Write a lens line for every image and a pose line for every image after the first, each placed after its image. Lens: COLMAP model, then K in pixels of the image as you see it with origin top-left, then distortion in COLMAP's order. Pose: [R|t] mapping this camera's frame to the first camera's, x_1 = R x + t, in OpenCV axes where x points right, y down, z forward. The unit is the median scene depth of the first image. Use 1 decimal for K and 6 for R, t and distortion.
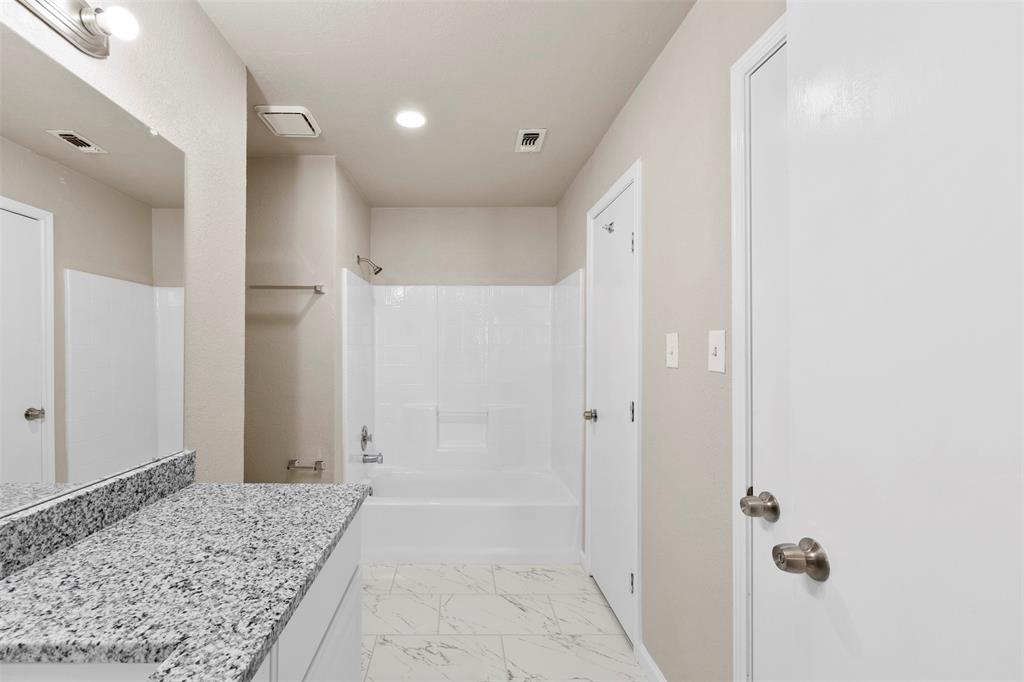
lens RADIAL K [[426.2, 0, 462.5], [0, 426.2, 337.2], [0, 0, 1]] dist [0.000126, 0.000390]
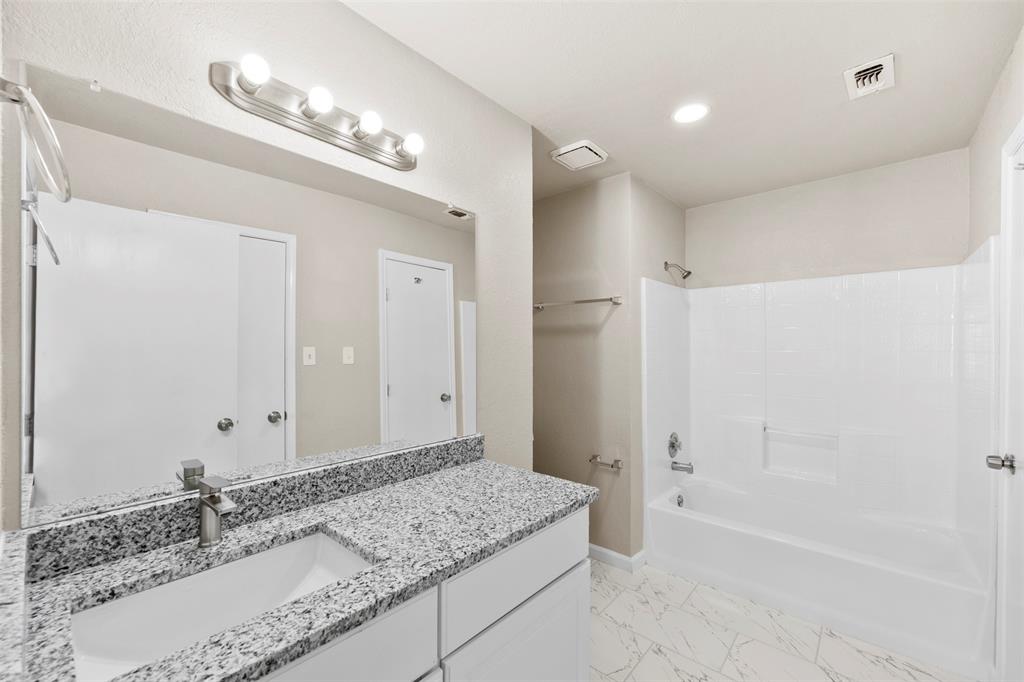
lens RADIAL K [[410.0, 0, 513.4], [0, 410.0, 344.8], [0, 0, 1]] dist [-0.000103, 0.000106]
pose [[0.755003, -0.009551, -0.655652, 0.211535], [0.017803, 0.999824, 0.005937, -0.016883], [0.655480, -0.016155, 0.755040, 0.068270]]
